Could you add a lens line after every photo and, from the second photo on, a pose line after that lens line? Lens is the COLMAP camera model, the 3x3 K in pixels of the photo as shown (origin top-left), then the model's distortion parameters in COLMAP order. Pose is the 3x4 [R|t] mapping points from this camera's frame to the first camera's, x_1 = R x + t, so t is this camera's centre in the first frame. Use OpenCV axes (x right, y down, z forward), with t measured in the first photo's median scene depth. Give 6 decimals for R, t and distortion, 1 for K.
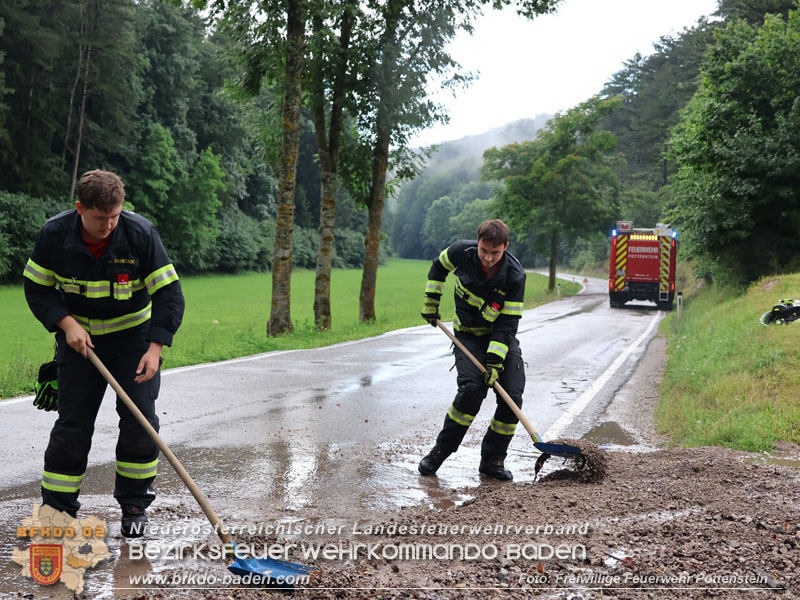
lens RADIAL K [[1031.9, 0, 401.3], [0, 1031.9, 295.1], [0, 0, 1]] dist [0.007840, 0.000000]
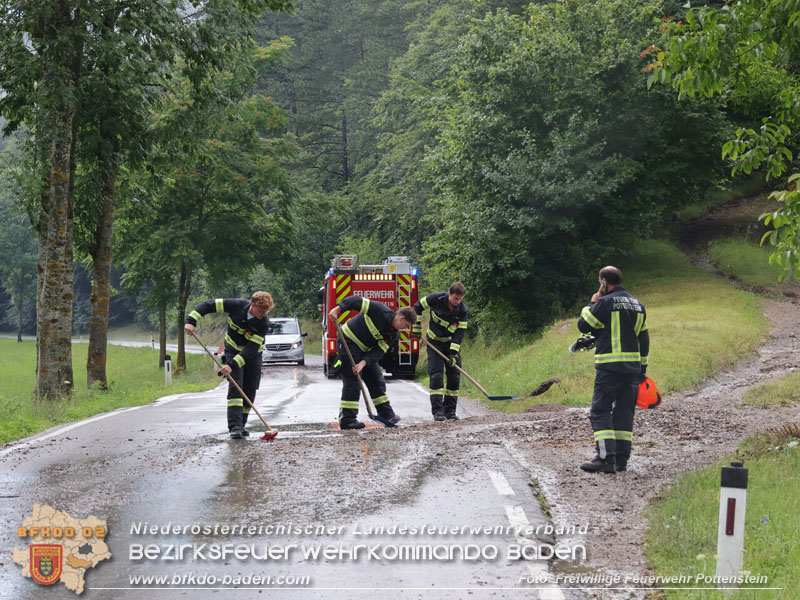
lens RADIAL K [[2132.1, 0, 399.9], [0, 2132.1, 300.6], [0, 0, 1]] dist [-0.162280, 0.000000]
pose [[0.958018, -0.034166, 0.284663, -0.247959], [0.046031, 0.998323, -0.035095, 0.018396], [-0.282987, 0.046725, 0.957985, -0.608333]]
